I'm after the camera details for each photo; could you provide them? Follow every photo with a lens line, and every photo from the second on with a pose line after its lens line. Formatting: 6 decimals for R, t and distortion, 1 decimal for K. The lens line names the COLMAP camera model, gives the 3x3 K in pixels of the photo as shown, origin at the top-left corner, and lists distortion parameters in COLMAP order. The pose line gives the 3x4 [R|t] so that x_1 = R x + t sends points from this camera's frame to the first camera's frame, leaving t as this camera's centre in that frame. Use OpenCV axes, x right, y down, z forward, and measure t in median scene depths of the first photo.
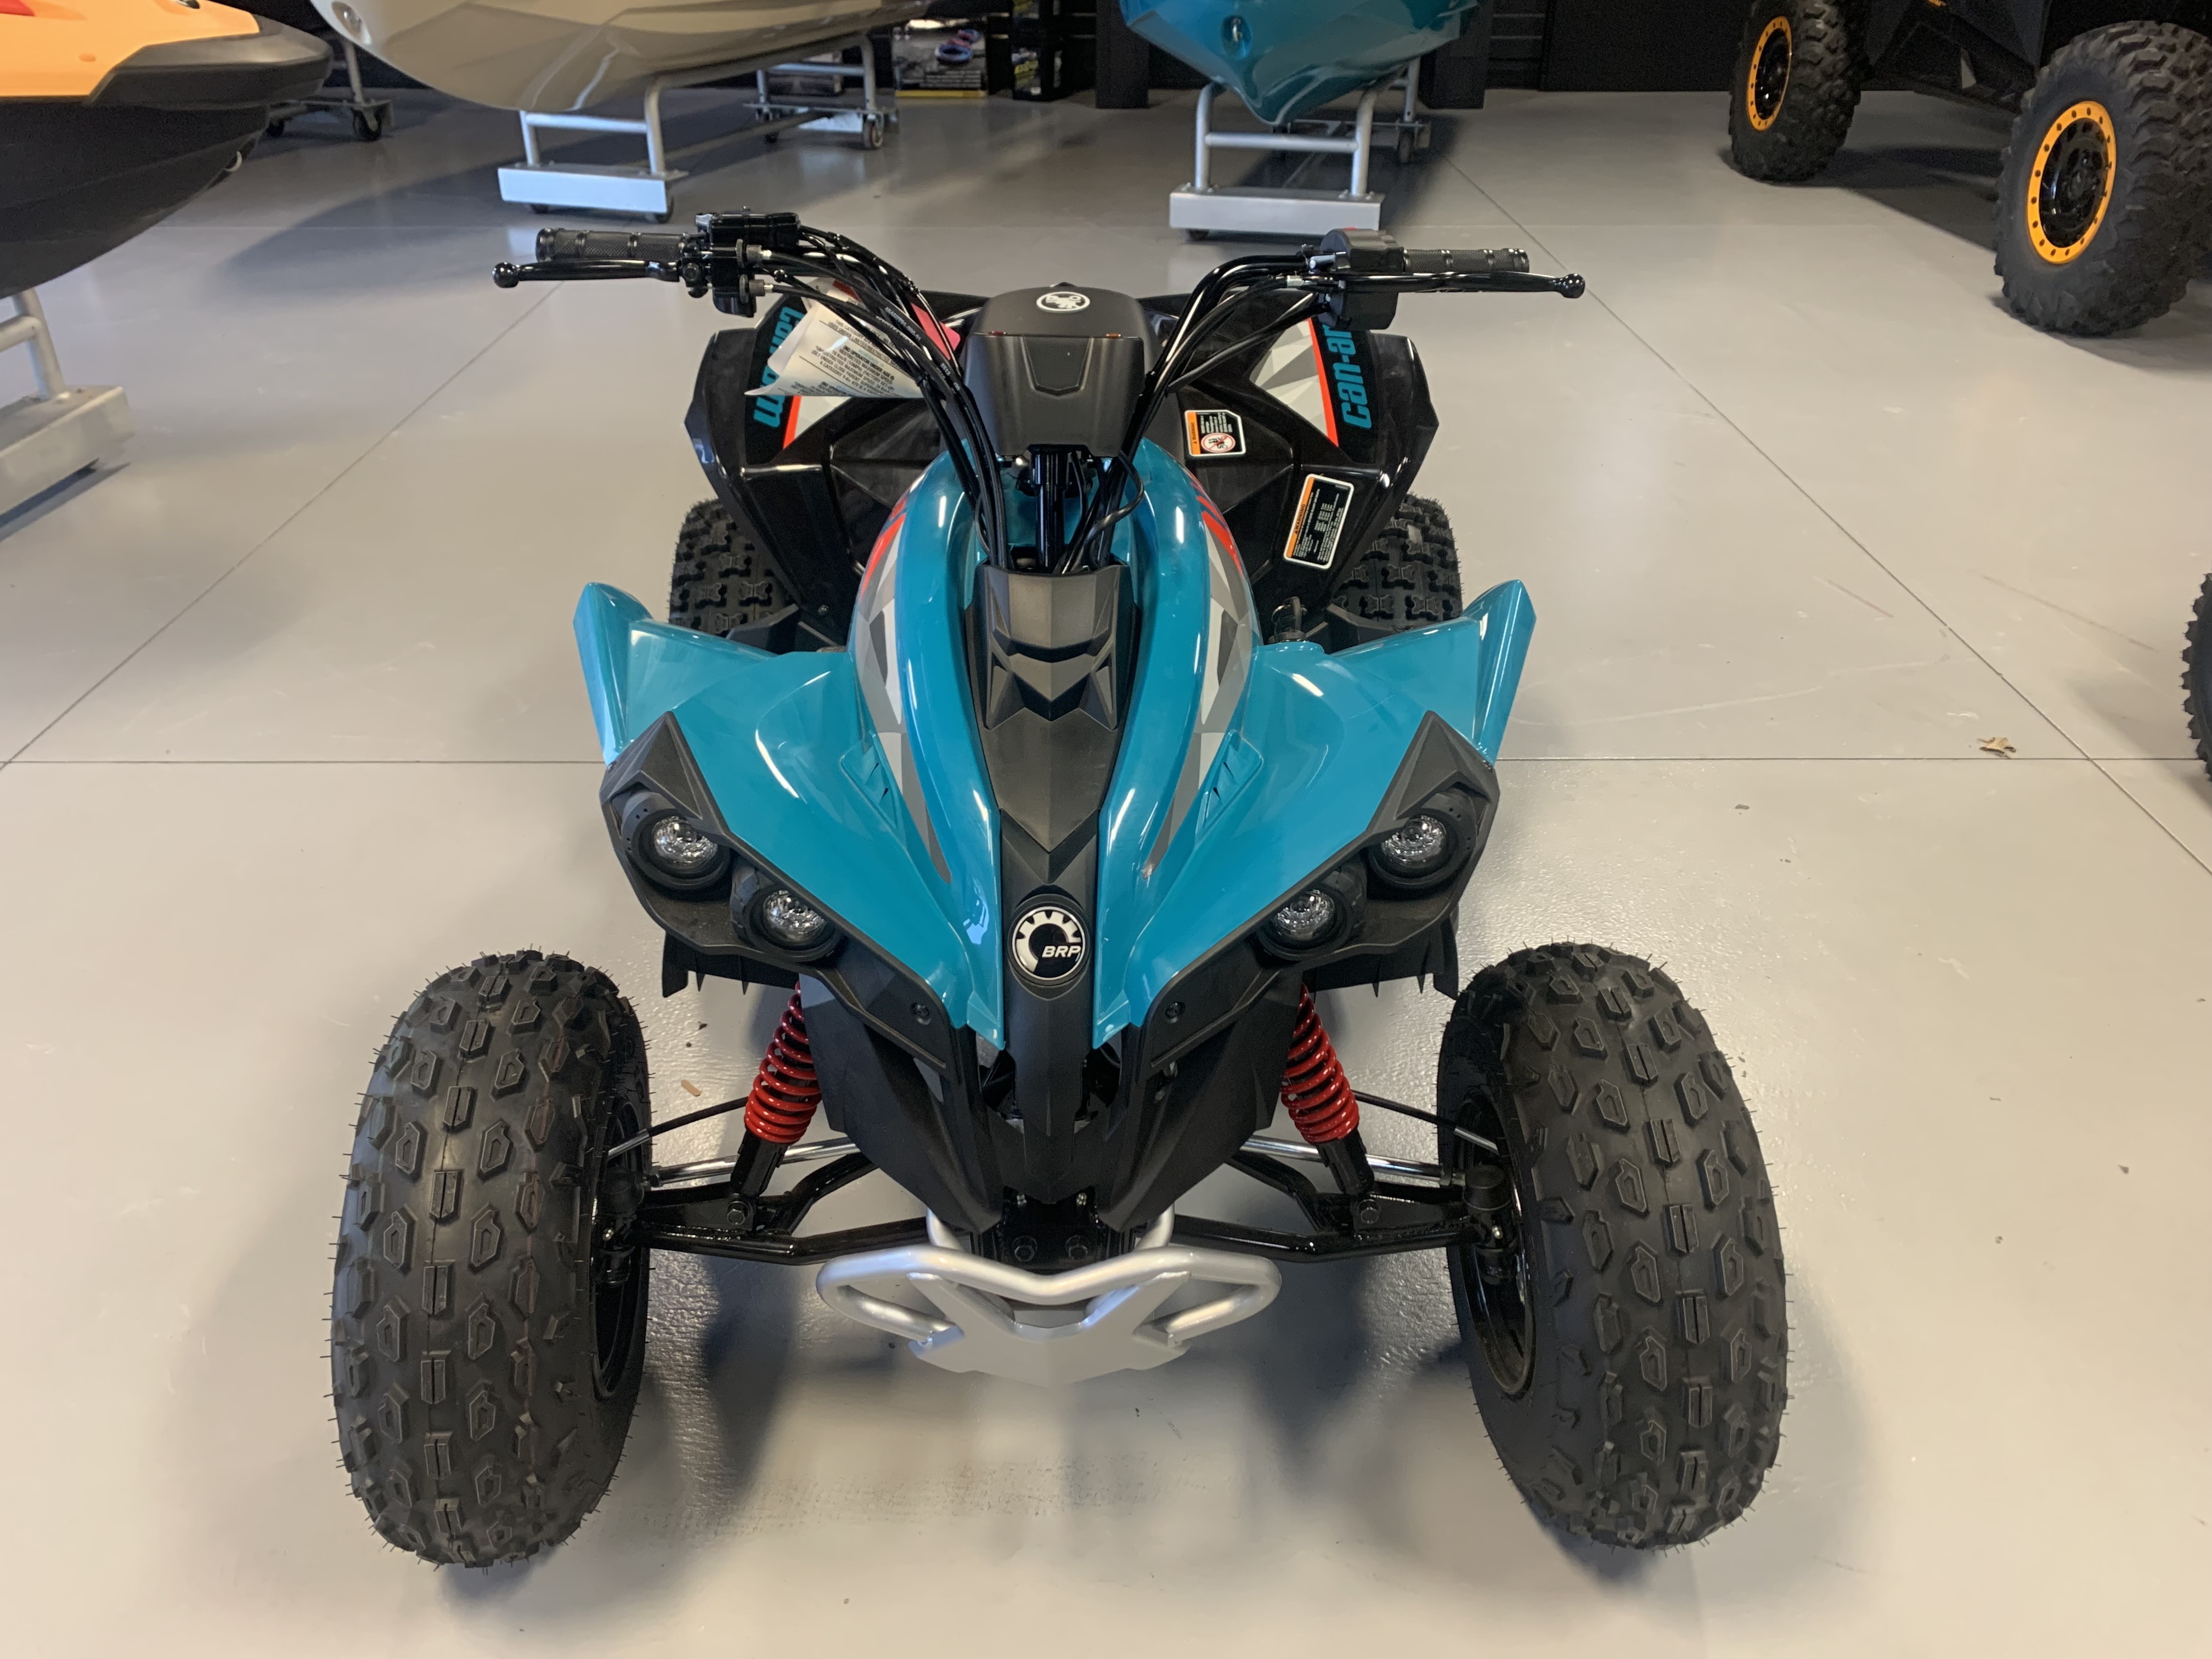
lens RADIAL K [[1707.5, 0, 1087.0], [0, 1707.5, 778.5], [0, 0, 1]] dist [0.009028, -0.007099]
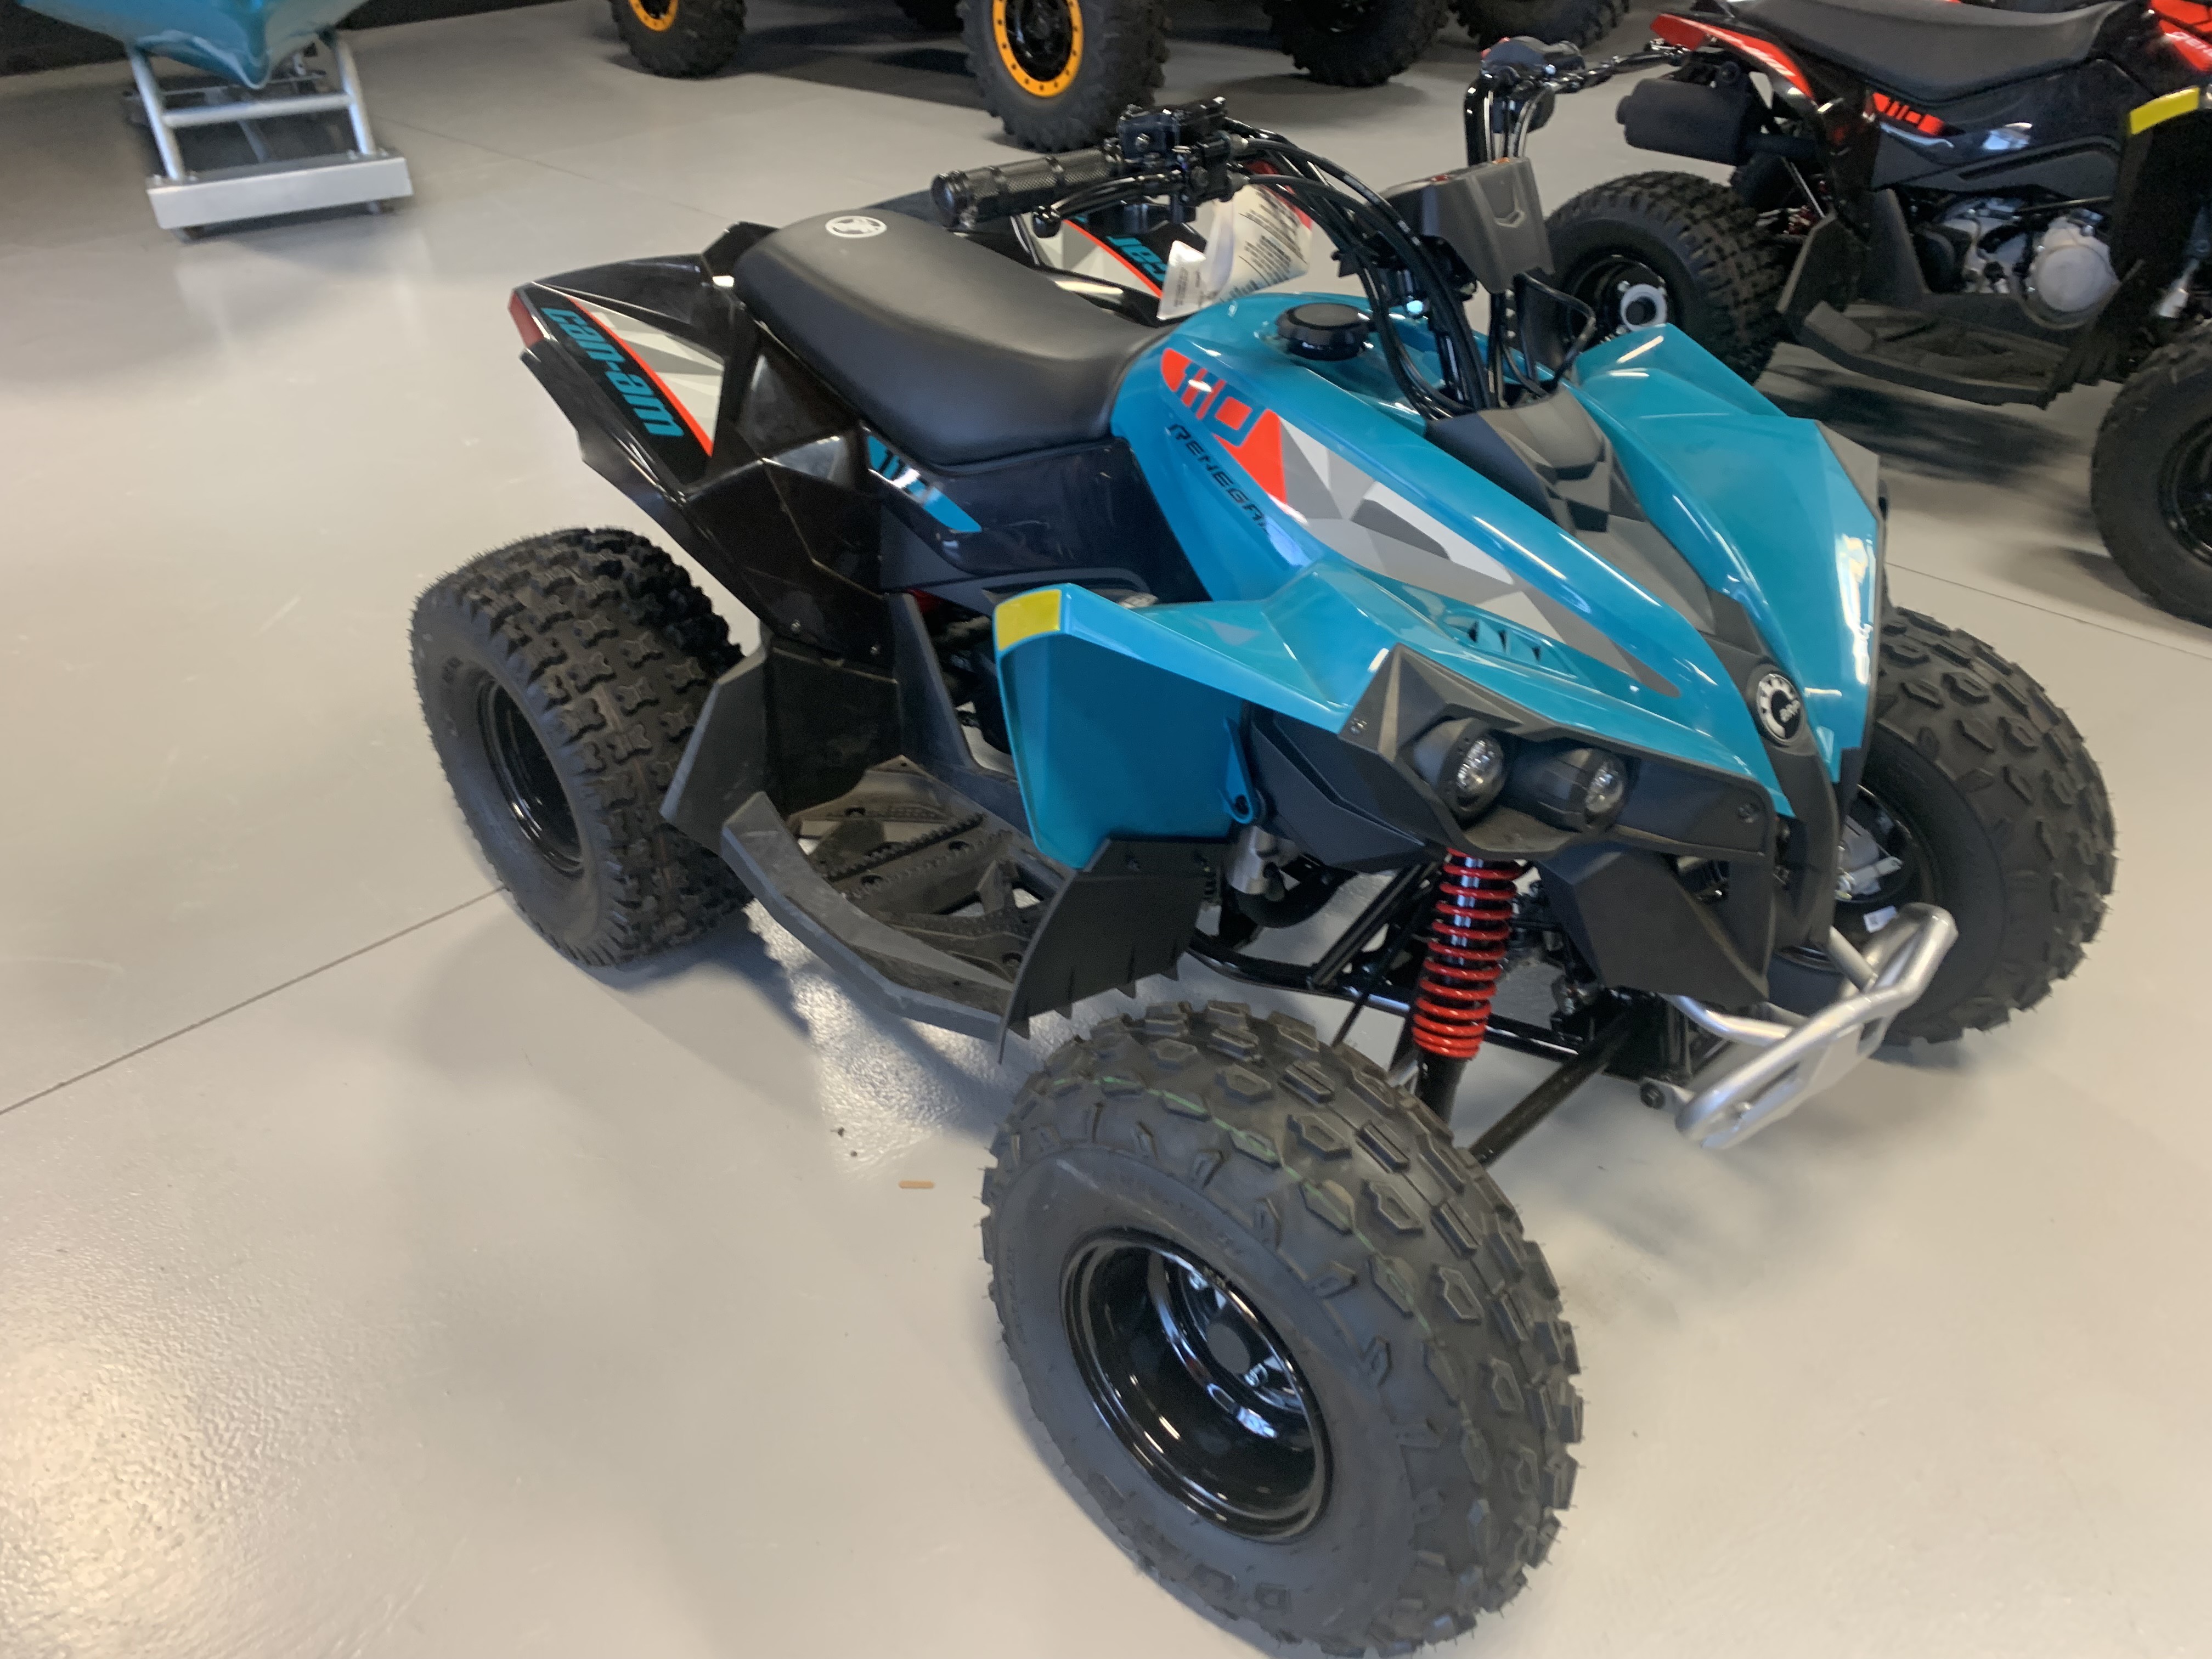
lens RADIAL K [[1707.5, 0, 1059.2], [0, 1707.5, 763.4], [0, 0, 1]] dist [0.009028, -0.007099]
pose [[0.747696, -0.372598, 0.549655, -0.362406], [0.358052, 0.923321, 0.138839, -0.068433], [-0.559239, 0.092995, 0.823774, 0.141424]]
